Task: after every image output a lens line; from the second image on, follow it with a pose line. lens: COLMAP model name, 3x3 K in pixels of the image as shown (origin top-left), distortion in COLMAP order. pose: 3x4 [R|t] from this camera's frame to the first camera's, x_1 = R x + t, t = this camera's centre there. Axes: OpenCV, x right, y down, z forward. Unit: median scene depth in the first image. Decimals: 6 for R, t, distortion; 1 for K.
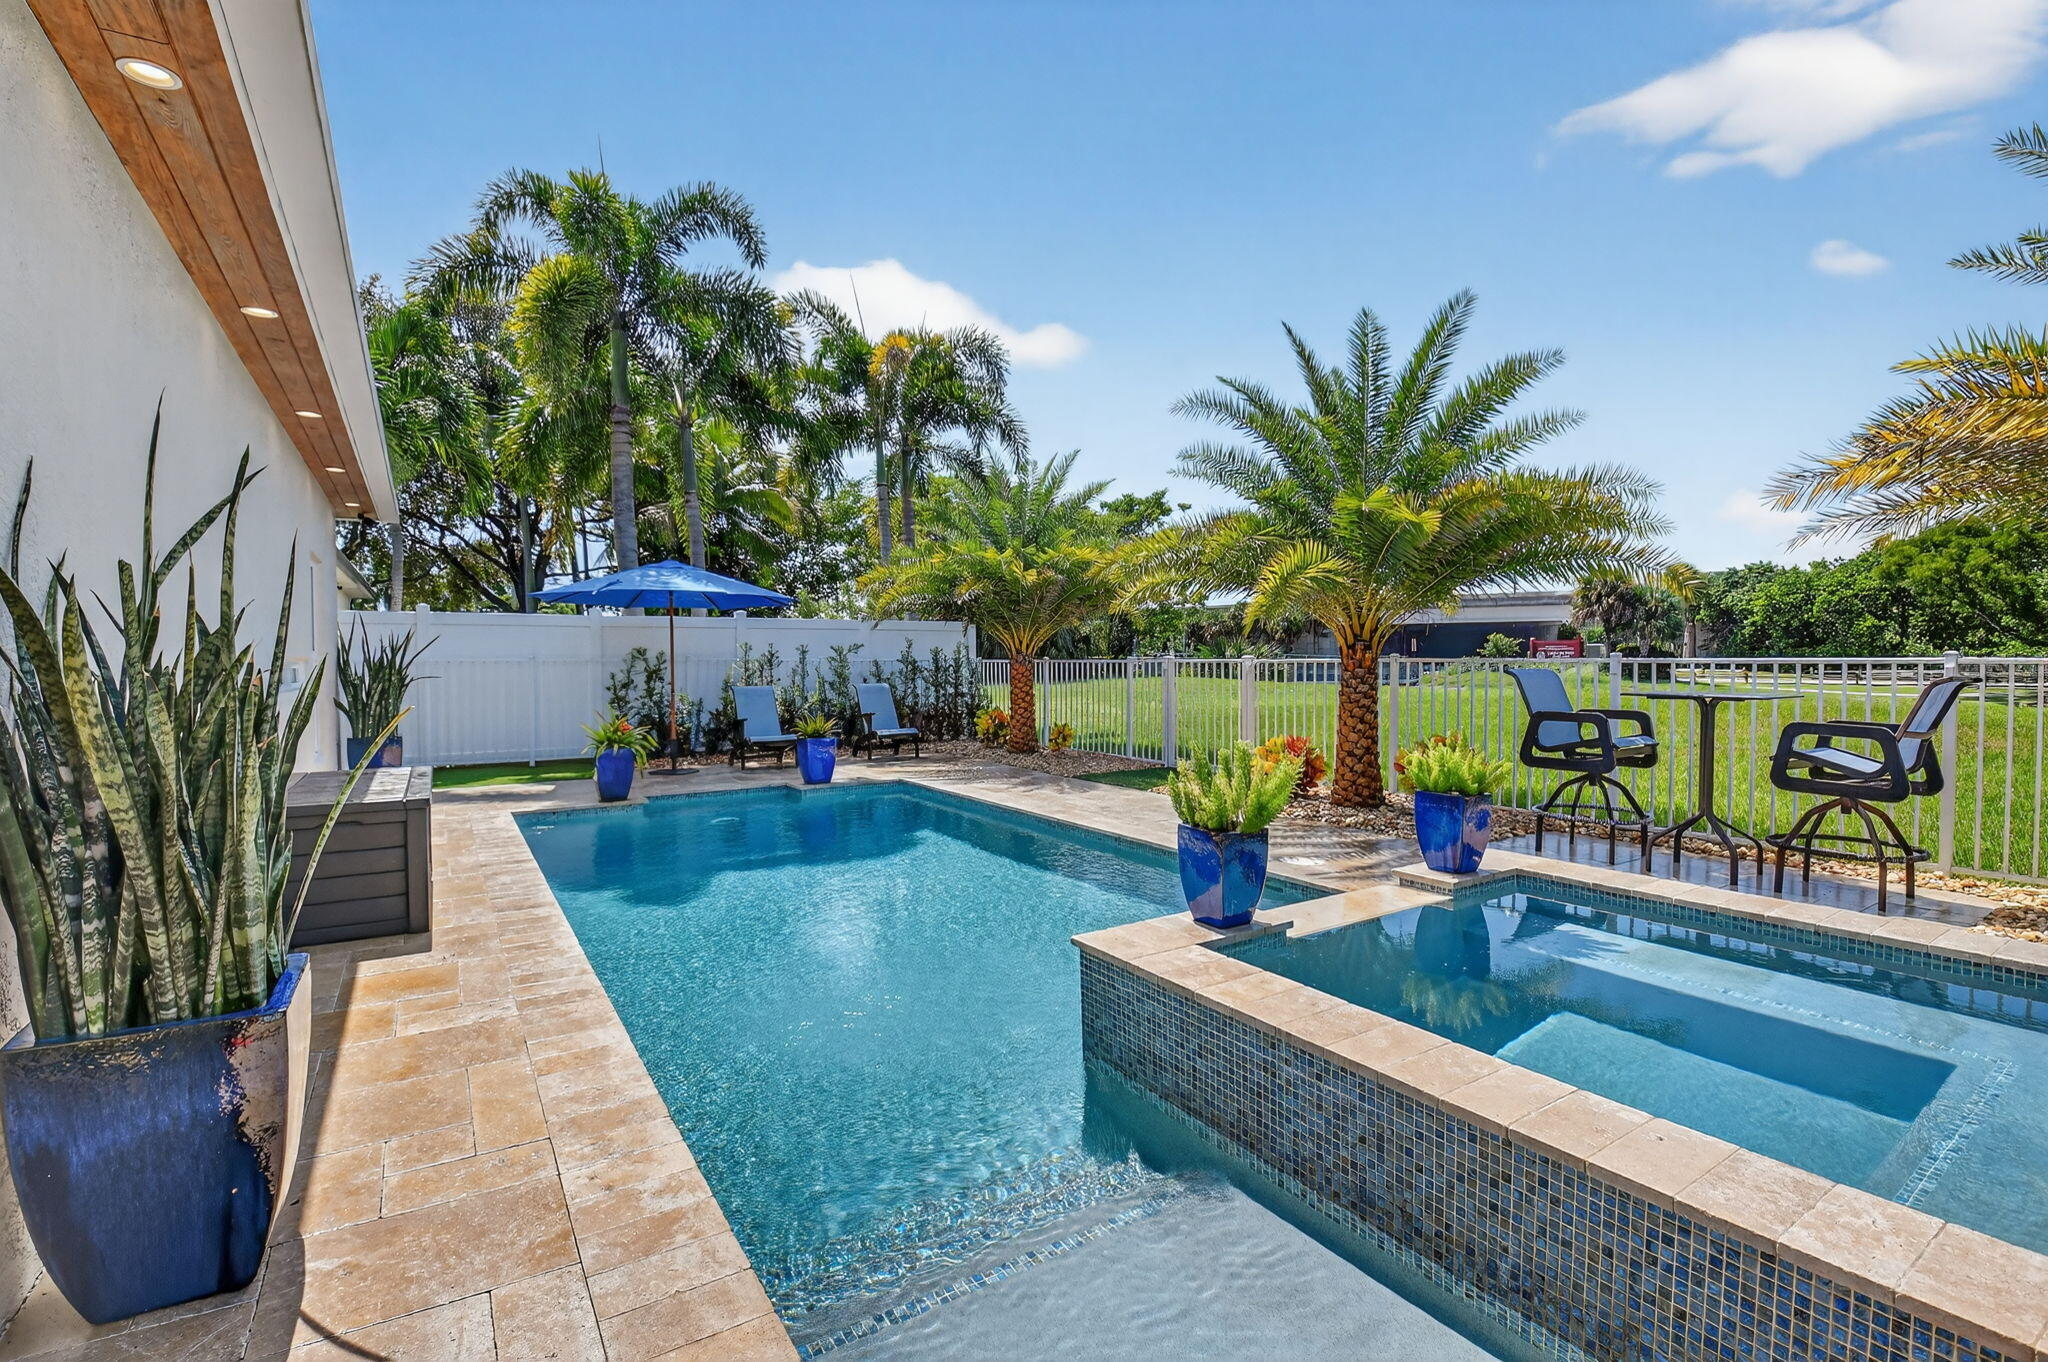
lens RADIAL K [[937.2, 0, 1018.7], [0, 937.2, 669.5], [0, 0, 1]] dist [0.012470, -0.024869]
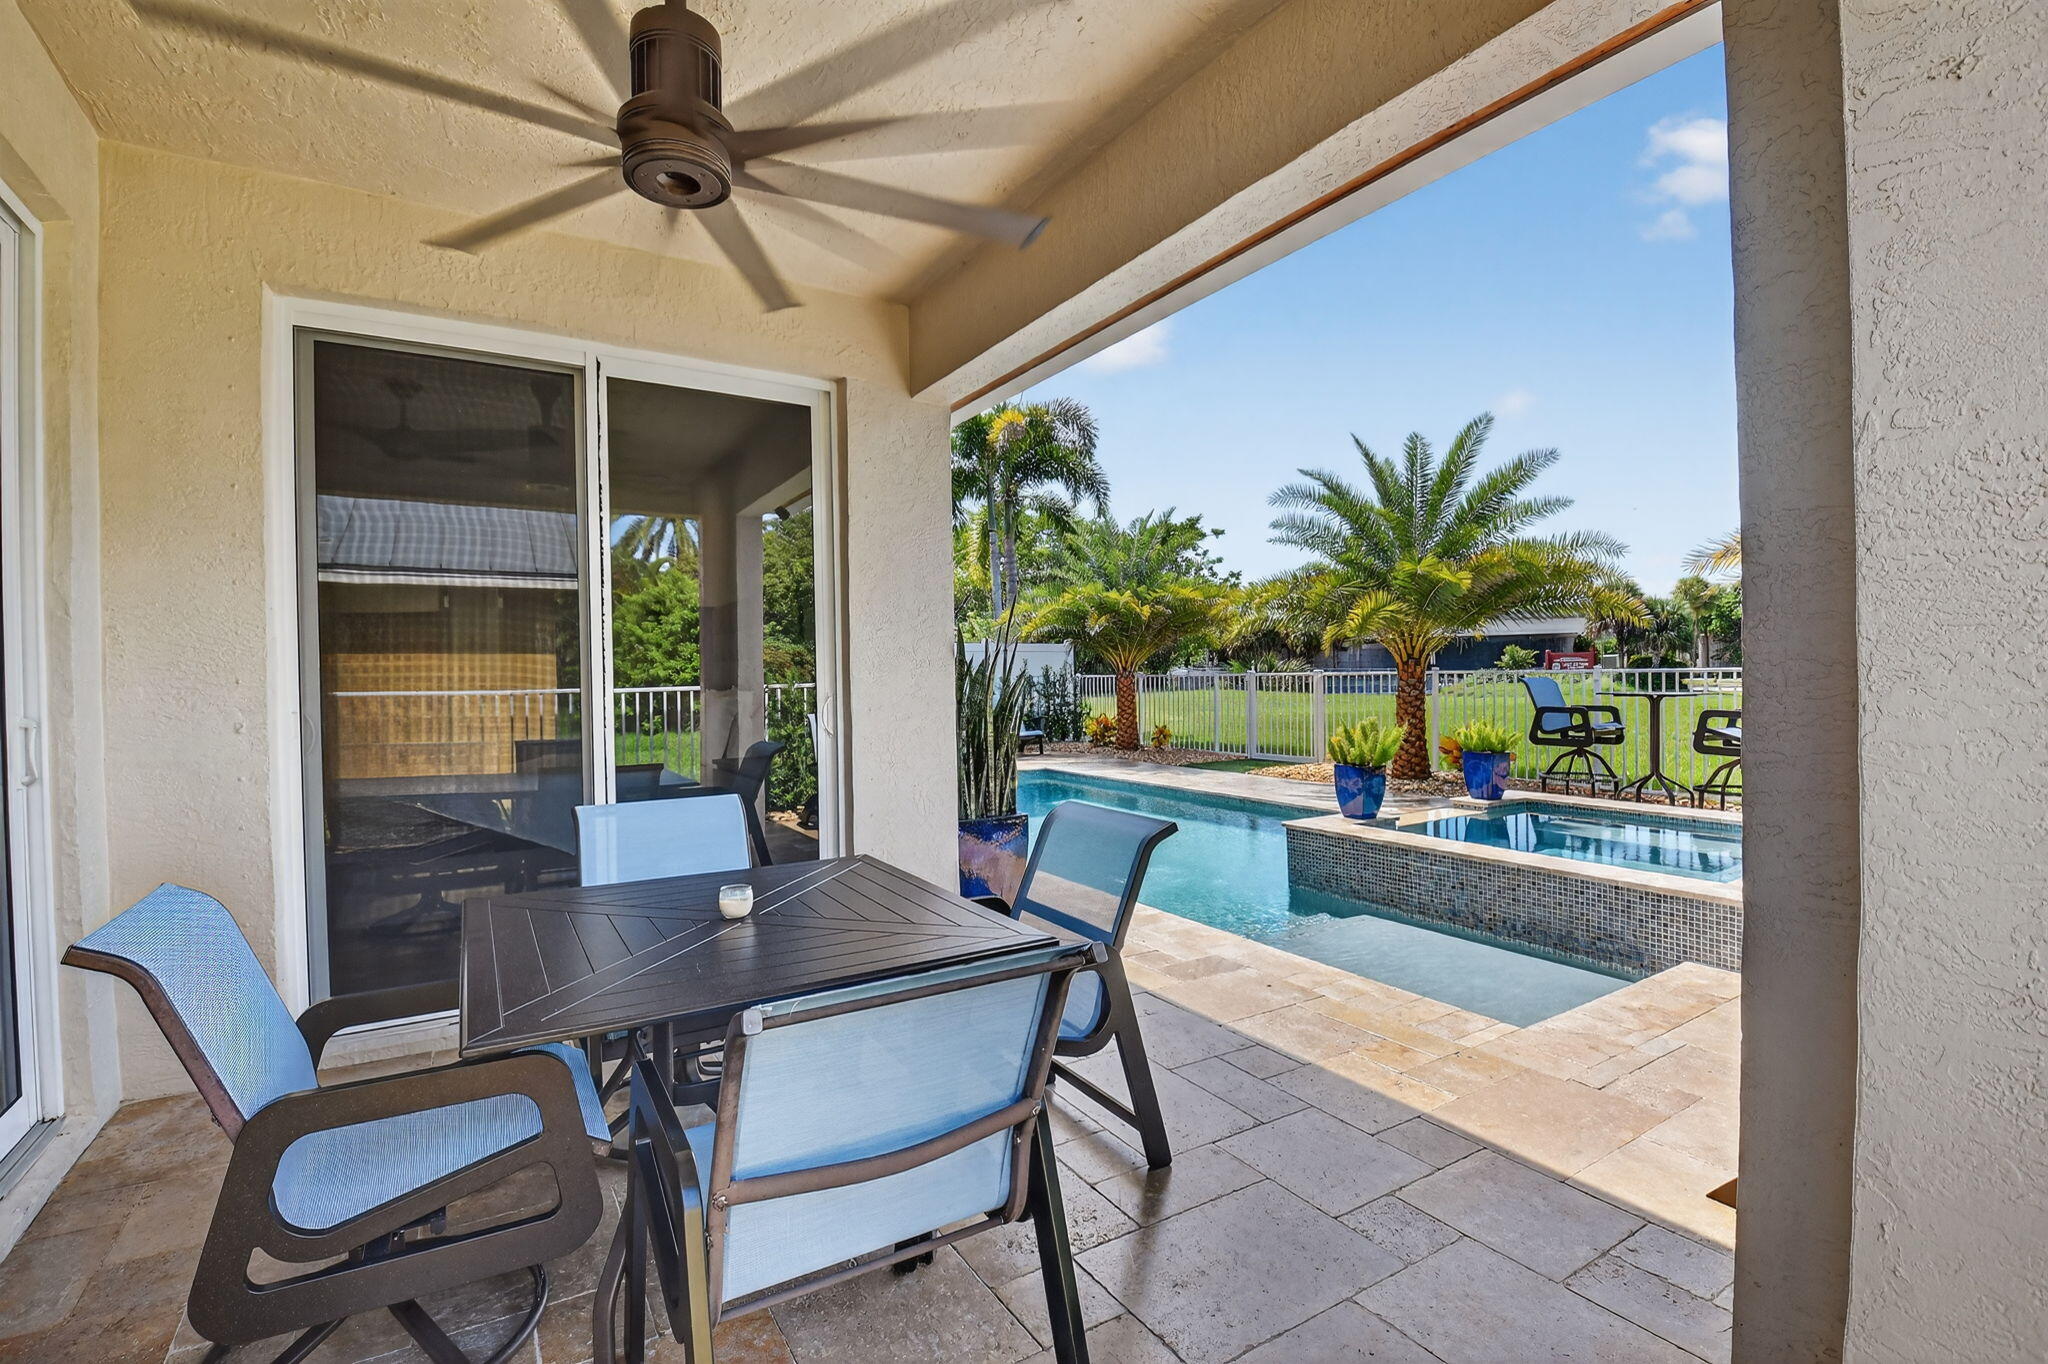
lens RADIAL K [[921.1, 0, 1021.7], [0, 921.1, 669.8], [0, 0, 1]] dist [0.010190, -0.000004]
pose [[0.999786, -0.009503, -0.018398, -0.111095], [0.009198, 0.999820, -0.016588, 0.001835], [0.018552, 0.016415, 0.999693, -0.221259]]
